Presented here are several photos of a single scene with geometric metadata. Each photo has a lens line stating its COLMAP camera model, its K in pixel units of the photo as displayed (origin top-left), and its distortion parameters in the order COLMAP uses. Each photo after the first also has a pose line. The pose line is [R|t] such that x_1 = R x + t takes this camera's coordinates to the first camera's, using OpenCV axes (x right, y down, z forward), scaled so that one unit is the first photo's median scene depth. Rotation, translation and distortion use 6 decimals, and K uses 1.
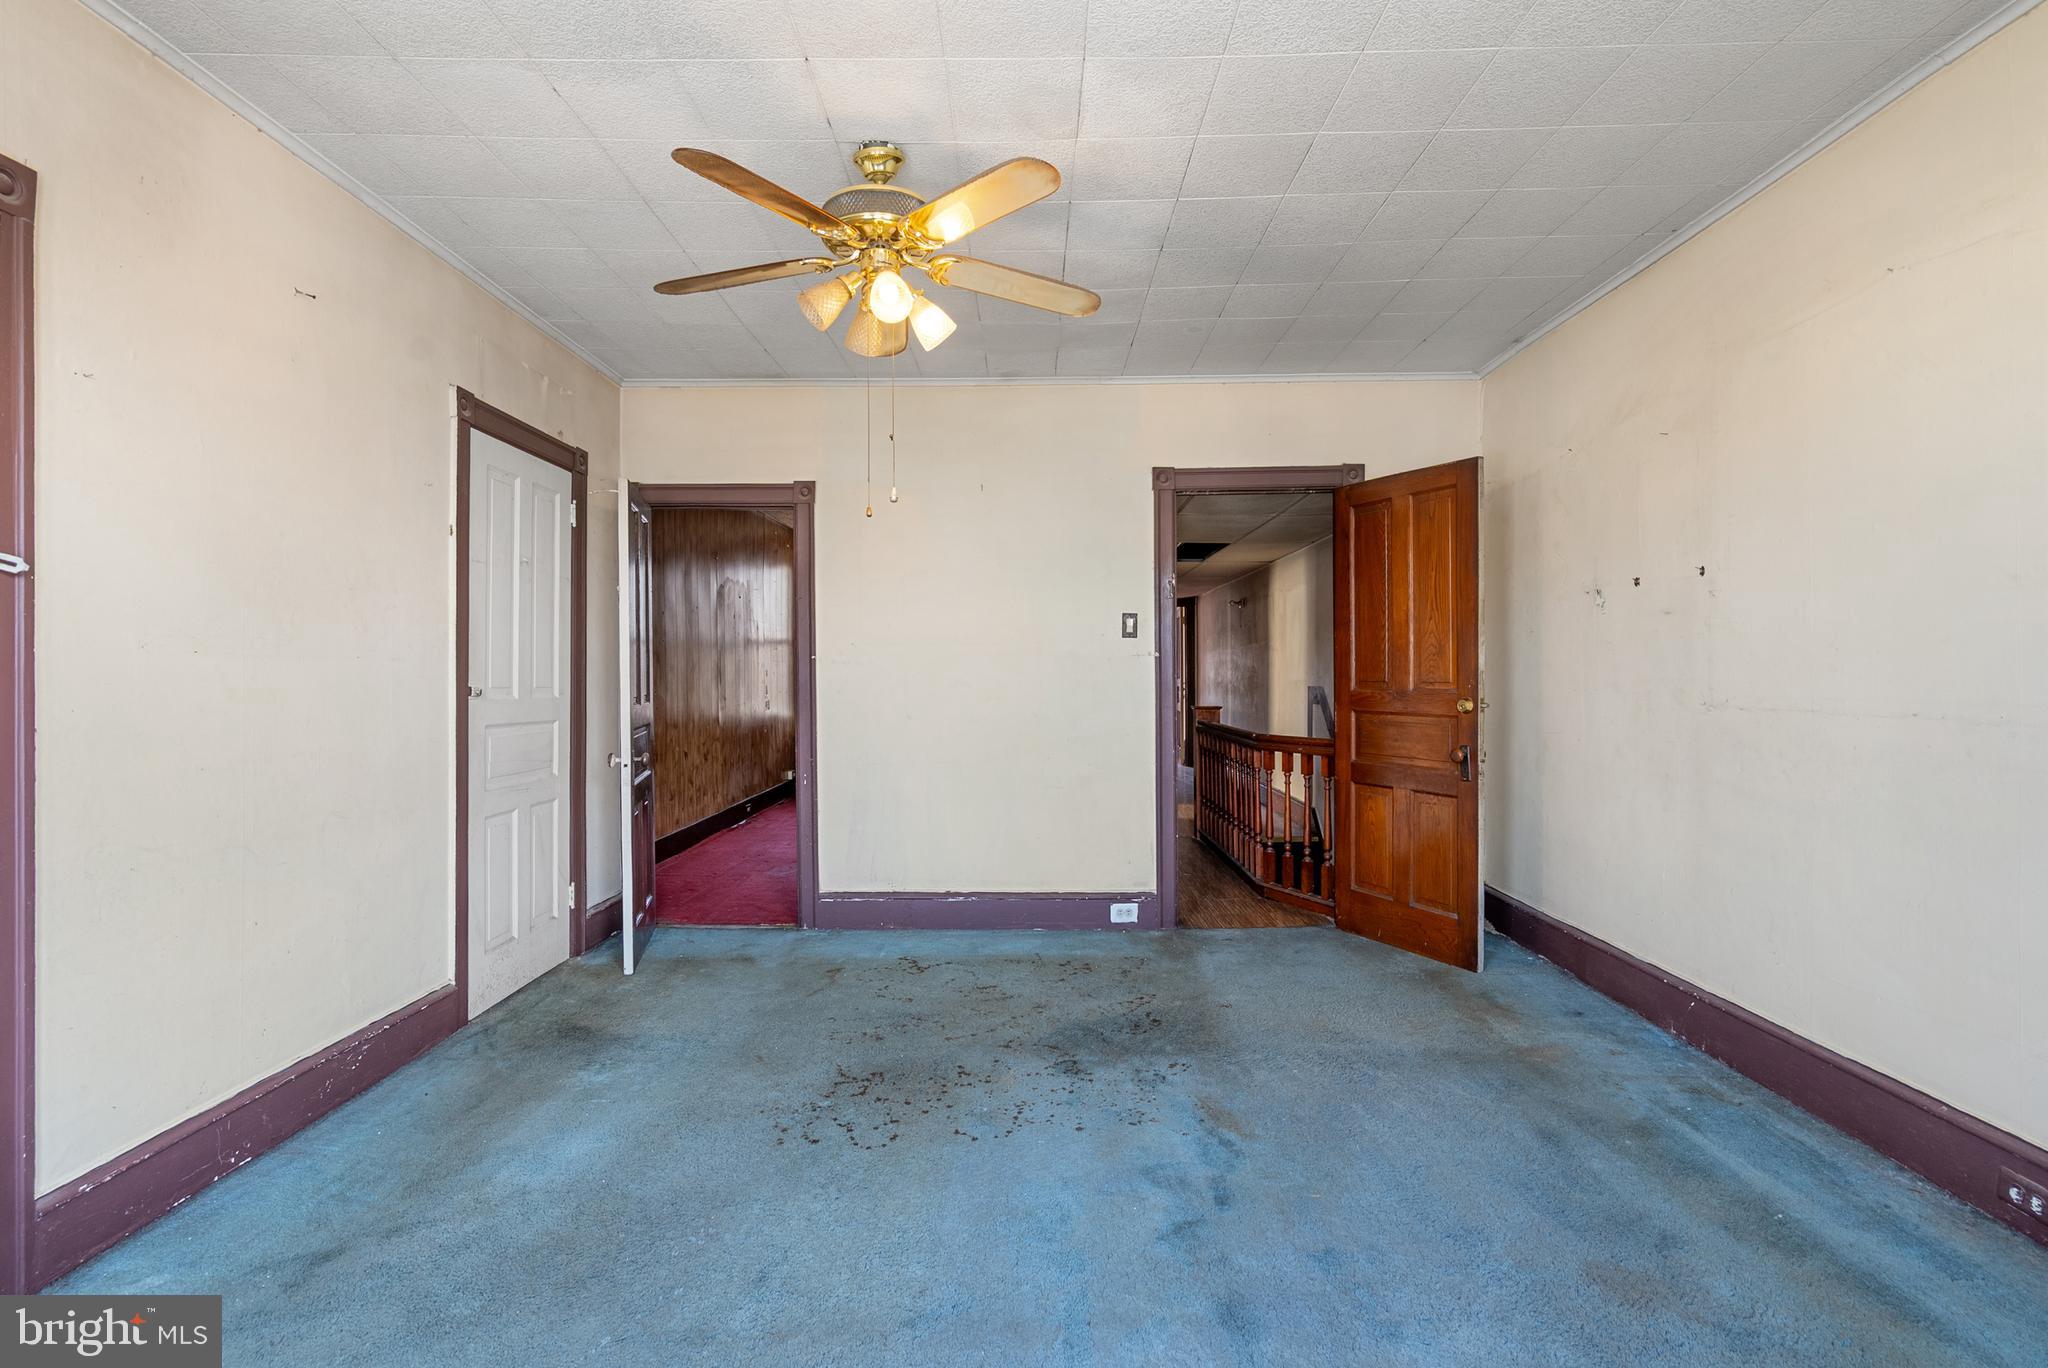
lens RADIAL K [[935.6, 0, 1020.8], [0, 935.6, 692.5], [0, 0, 1]] dist [-0.001919, 0.000080]
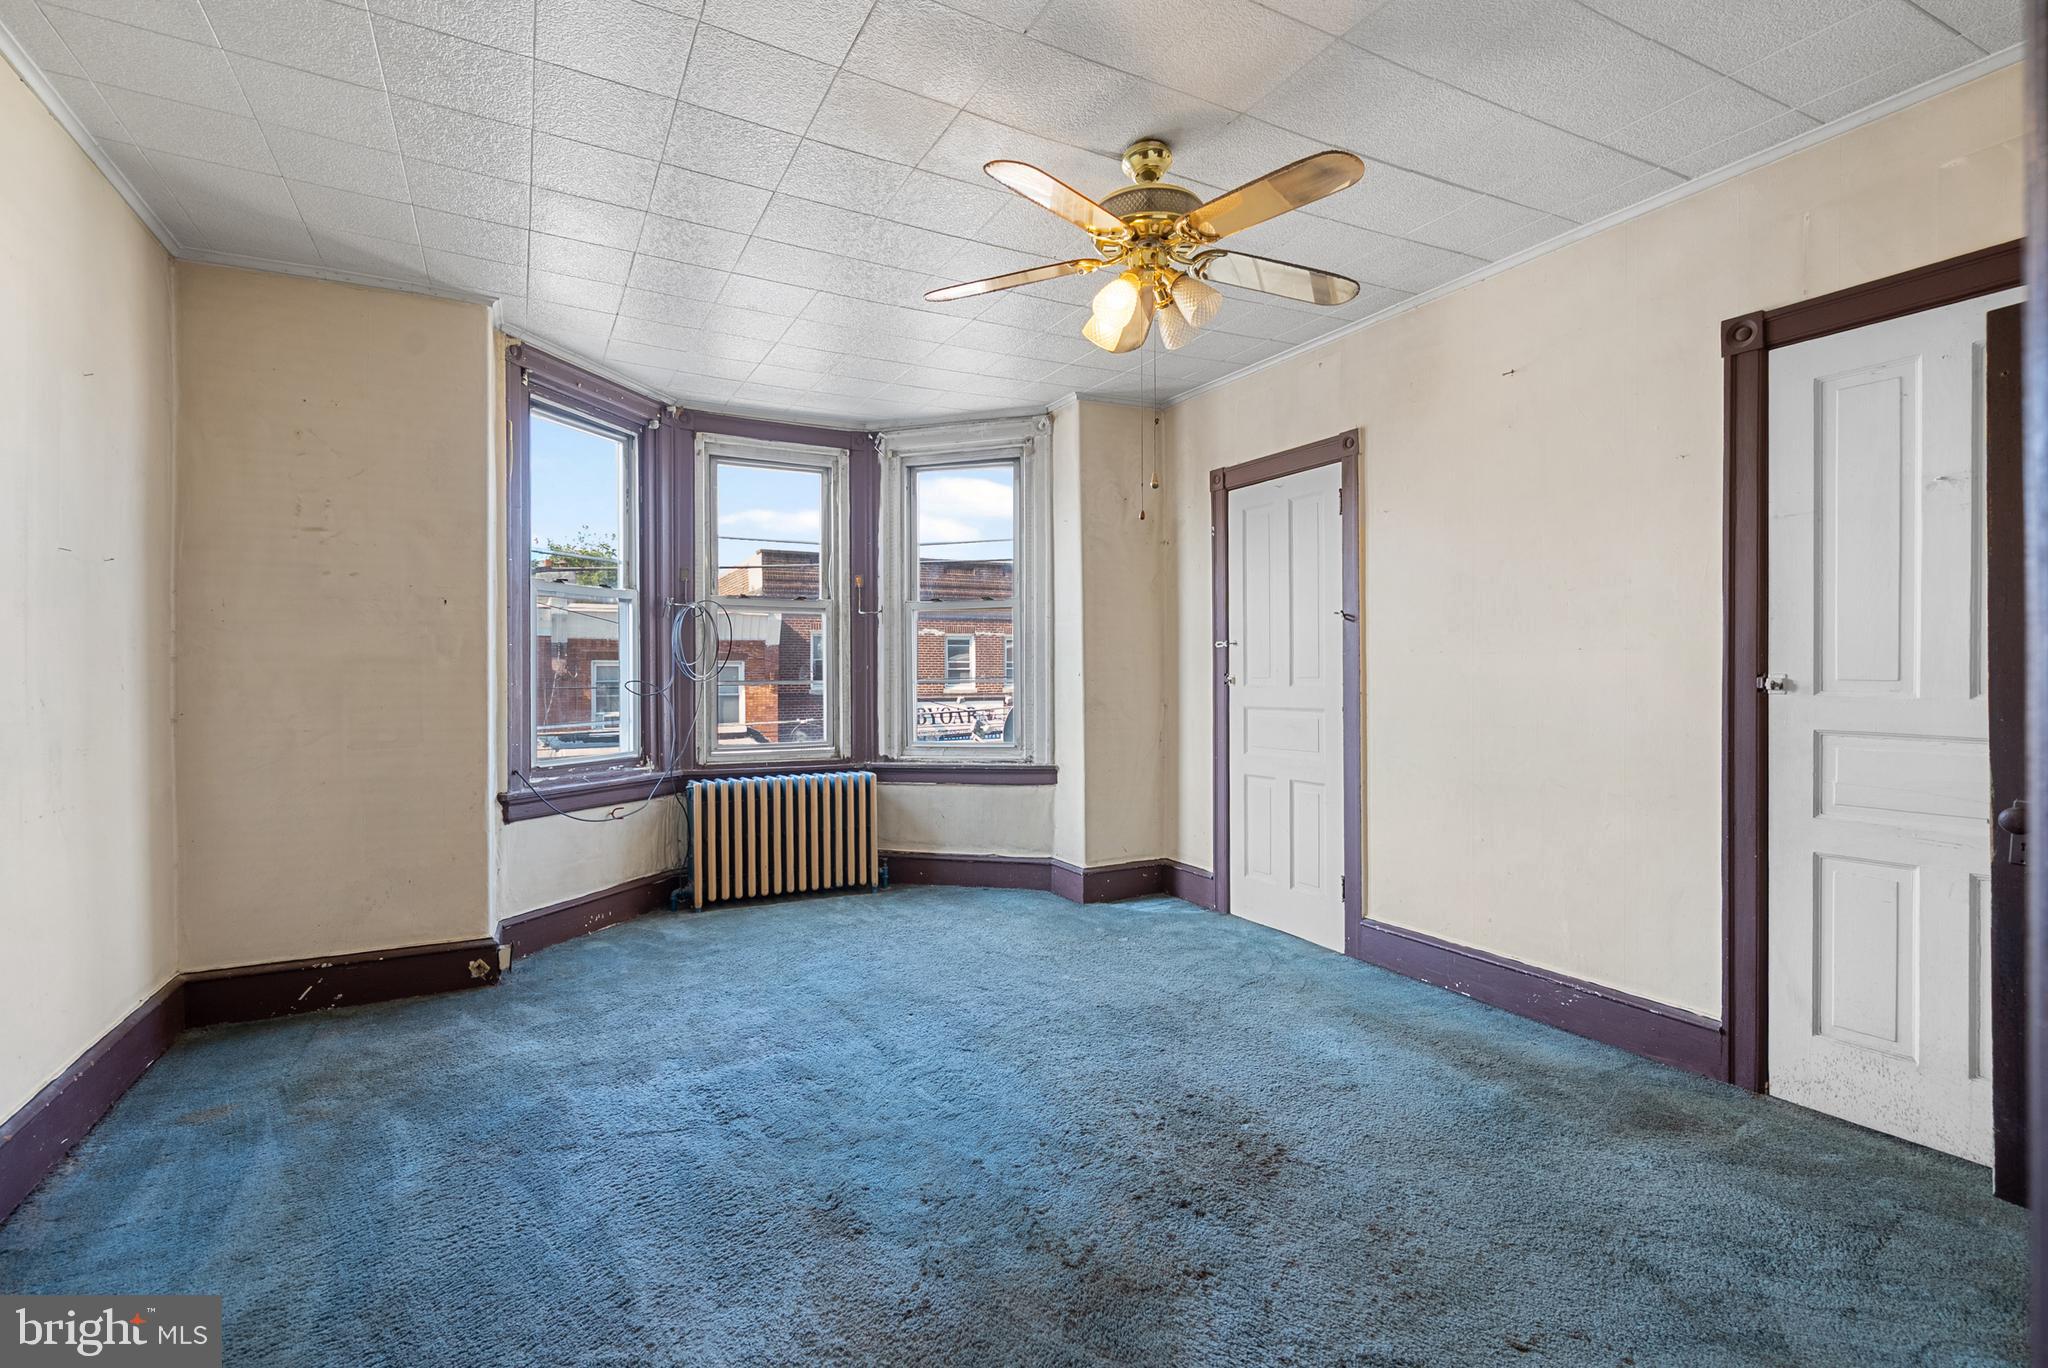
lens RADIAL K [[954.3, 0, 1026.8], [0, 954.3, 663.0], [0, 0, 1]] dist [-0.005705, 0.000003]
pose [[-0.883405, 0.006675, -0.468563, 0.367950], [0.004770, 0.999975, 0.005252, -0.027316], [0.468587, 0.002404, -0.883414, 1.494016]]
